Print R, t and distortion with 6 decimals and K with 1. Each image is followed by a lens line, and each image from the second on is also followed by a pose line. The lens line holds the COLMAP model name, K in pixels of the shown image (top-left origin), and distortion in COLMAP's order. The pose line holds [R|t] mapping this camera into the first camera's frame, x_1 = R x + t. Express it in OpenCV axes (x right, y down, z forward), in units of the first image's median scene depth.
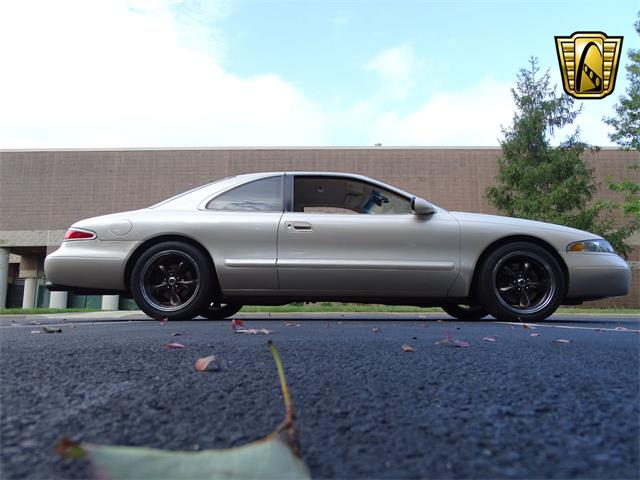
lens RADIAL K [[470.5, 0, 320.0], [0, 470.5, 240.0], [0, 0, 1]] dist [0.003136, -0.002547]
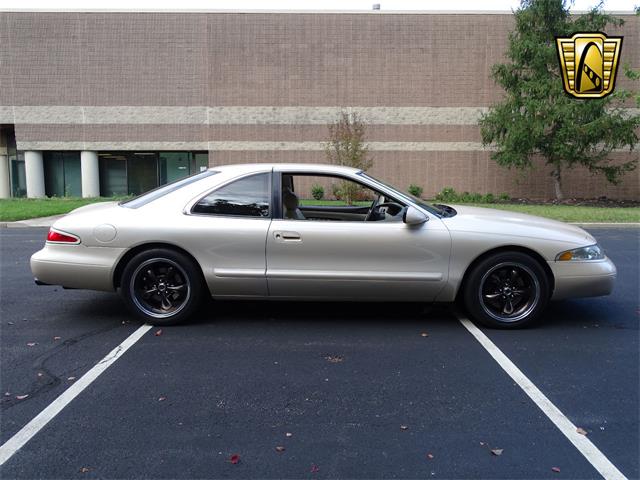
lens RADIAL K [[493.0, 0, 320.0], [0, 493.0, 240.0], [0, 0, 1]] dist [-0.002046, 0.004016]
pose [[0.999843, -0.002535, 0.017549, 0.004087], [-0.002046, 0.966626, 0.256182, -0.276338], [-0.017613, -0.256178, 0.966469, 0.004159]]
